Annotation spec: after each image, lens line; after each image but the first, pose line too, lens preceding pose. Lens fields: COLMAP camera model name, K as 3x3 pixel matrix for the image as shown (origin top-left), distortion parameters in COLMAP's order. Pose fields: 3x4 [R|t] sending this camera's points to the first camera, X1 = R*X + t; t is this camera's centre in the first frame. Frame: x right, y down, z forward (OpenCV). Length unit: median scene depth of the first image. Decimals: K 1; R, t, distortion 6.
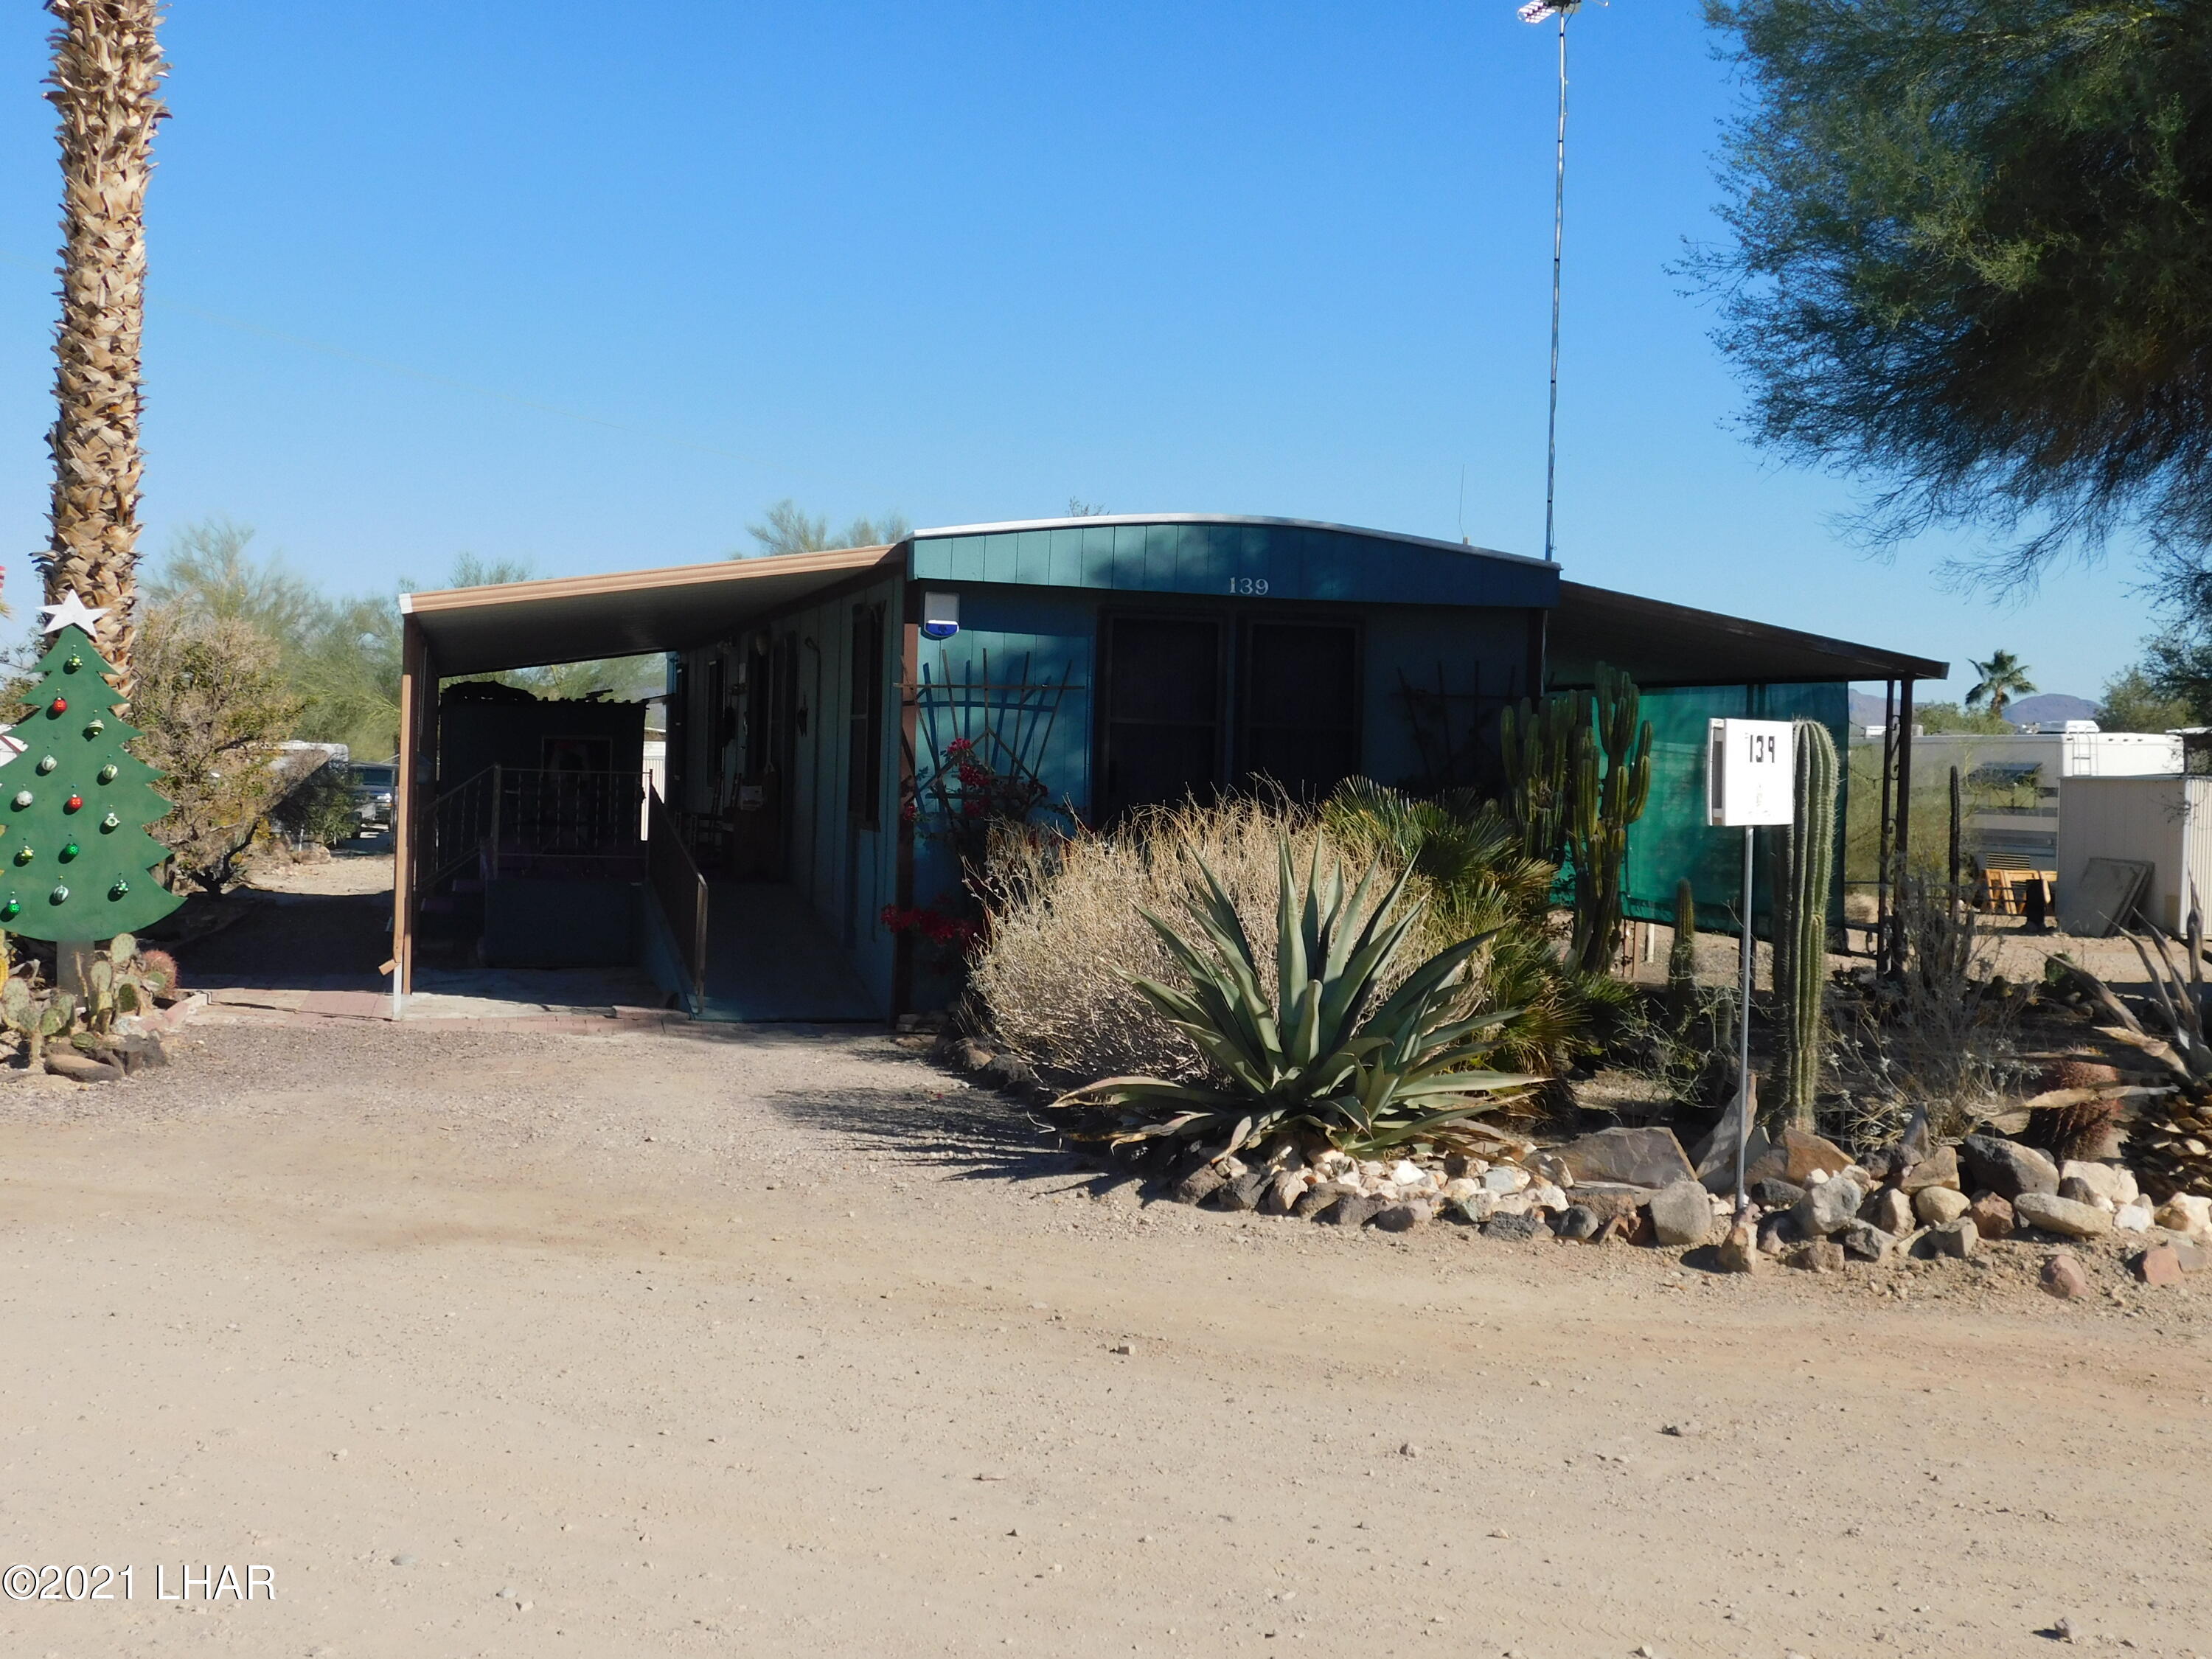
lens RADIAL K [[2573.3, 0, 1104.6], [0, 2573.3, 832.1], [0, 0, 1]] dist [-0.024171, 0.000000]
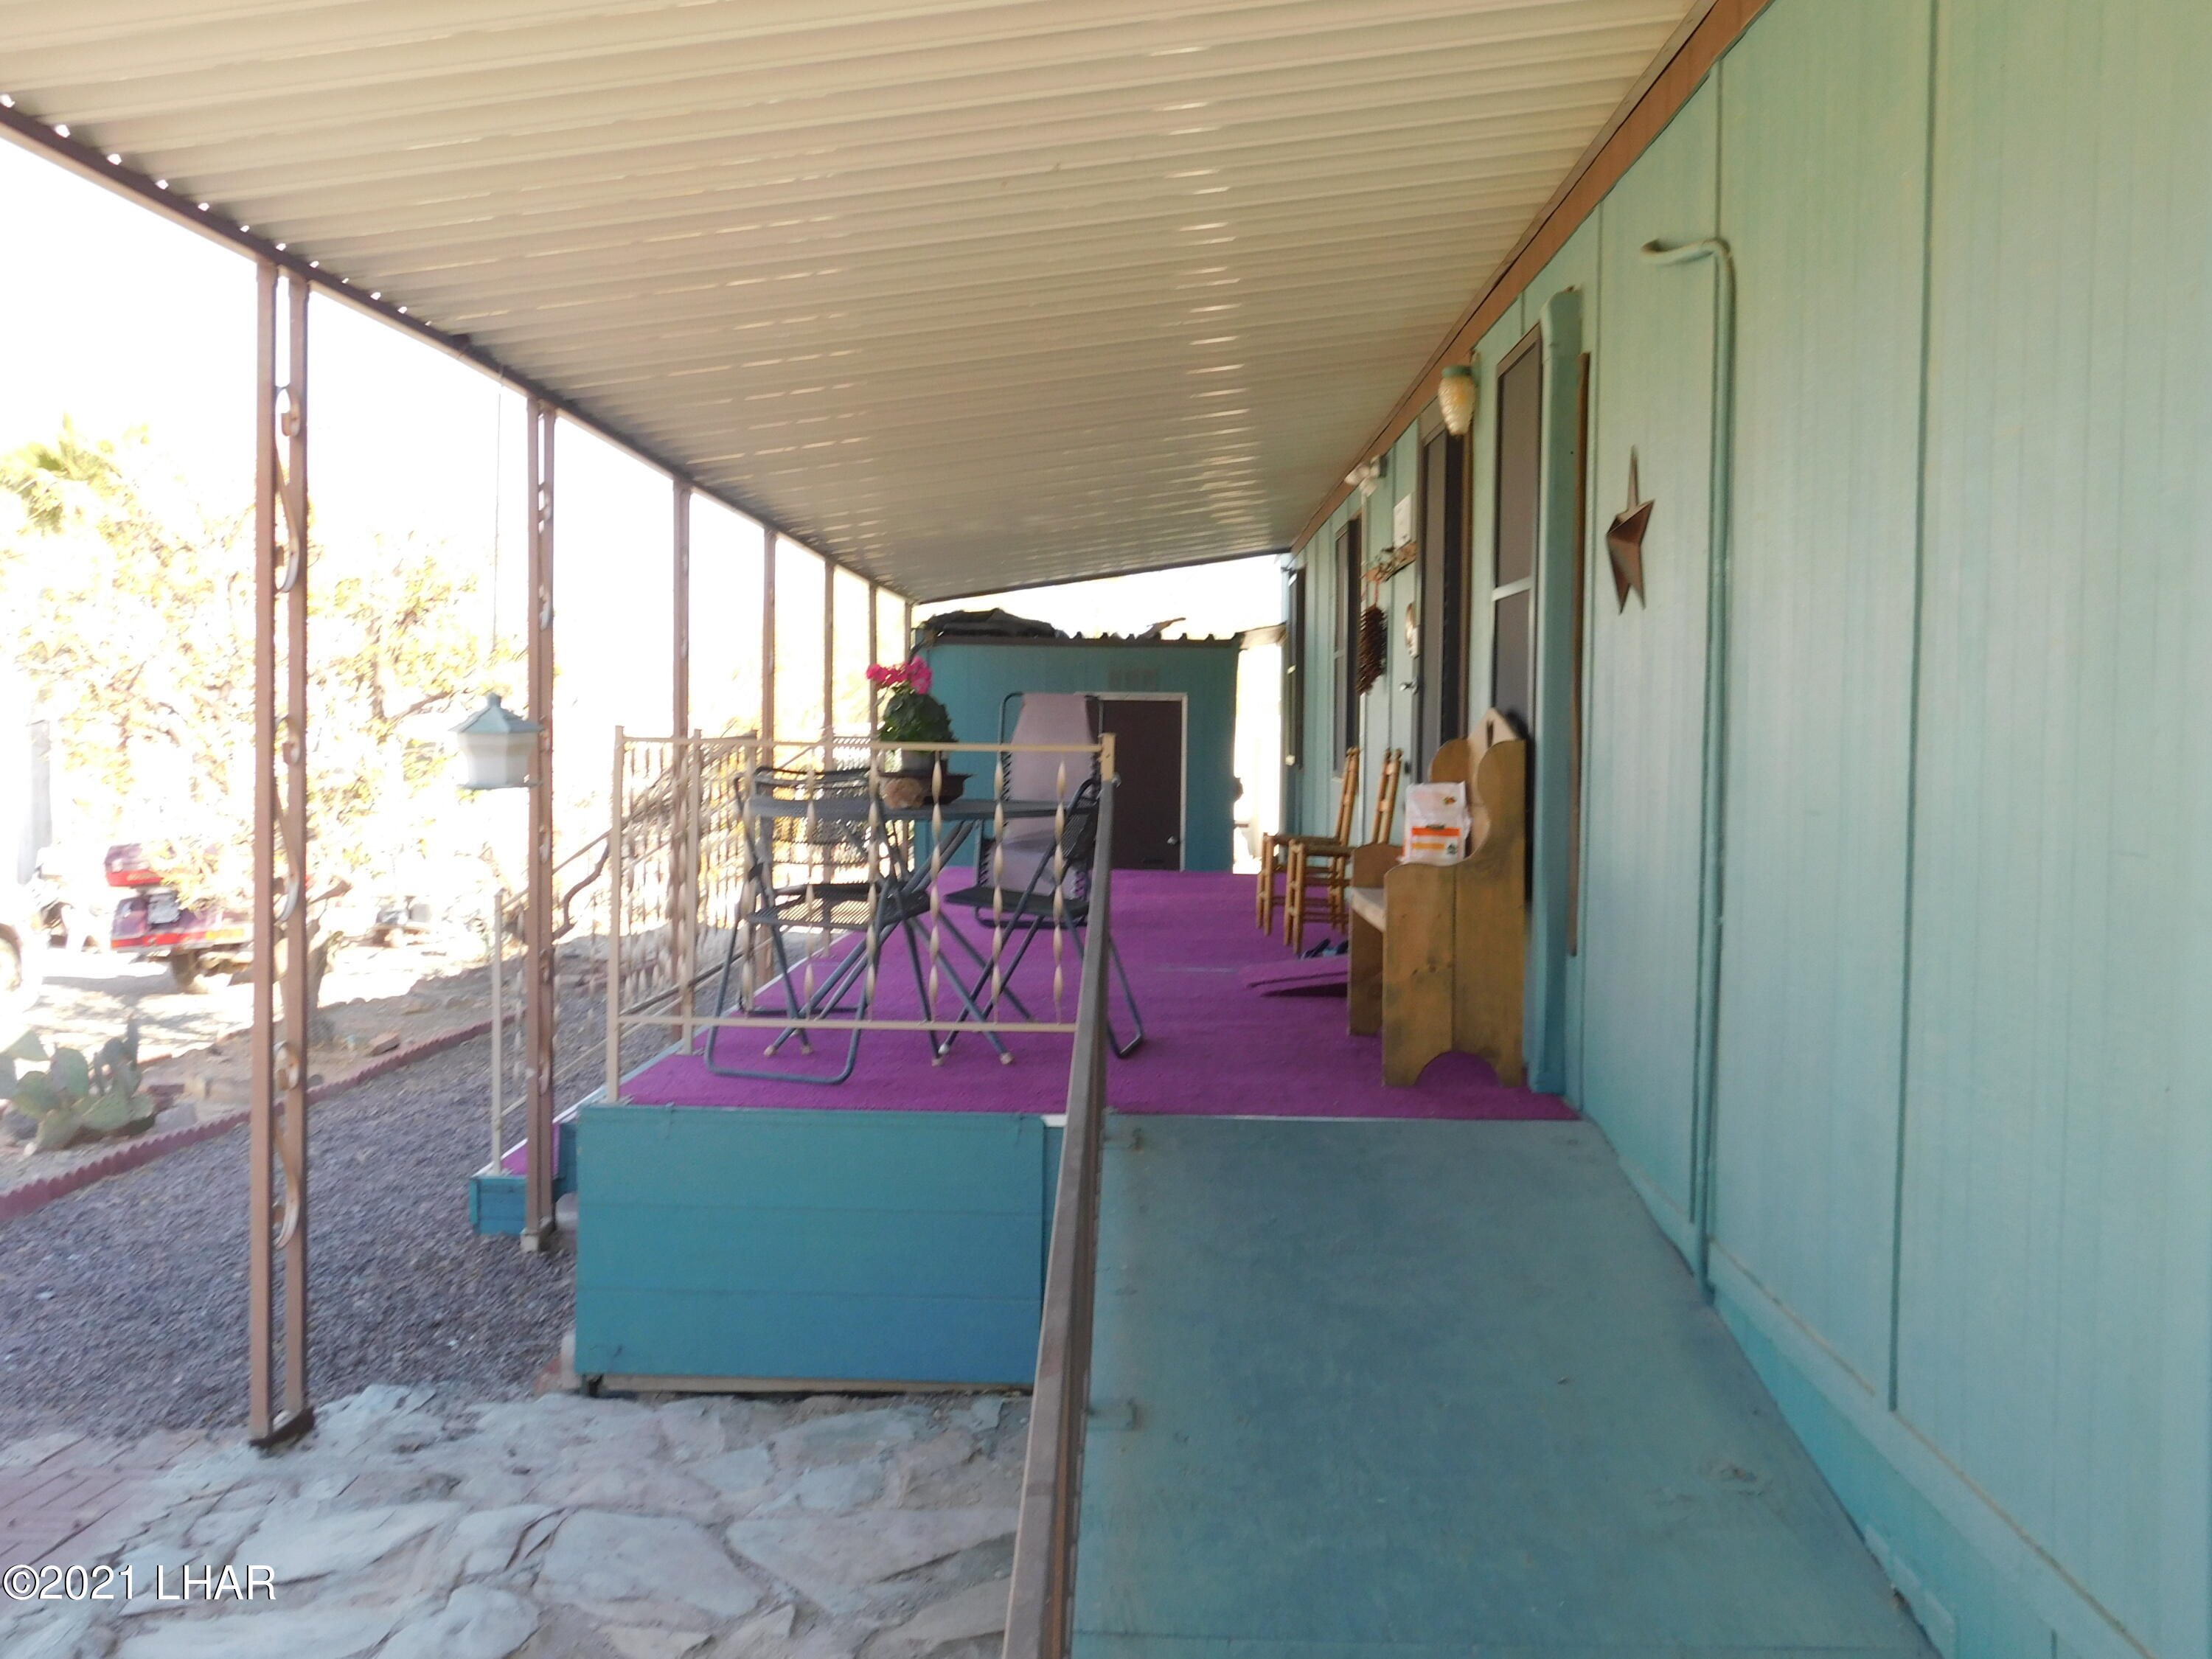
lens RADIAL K [[2313.3, 0, 1103.2], [0, 2313.3, 828.8], [0, 0, 1]] dist [-0.021076, 0.000000]
pose [[0.965286, -0.004703, -0.261153, -0.087983], [0.007144, 0.999939, 0.008402, -0.013401], [0.261098, -0.009976, 0.965261, 0.609085]]
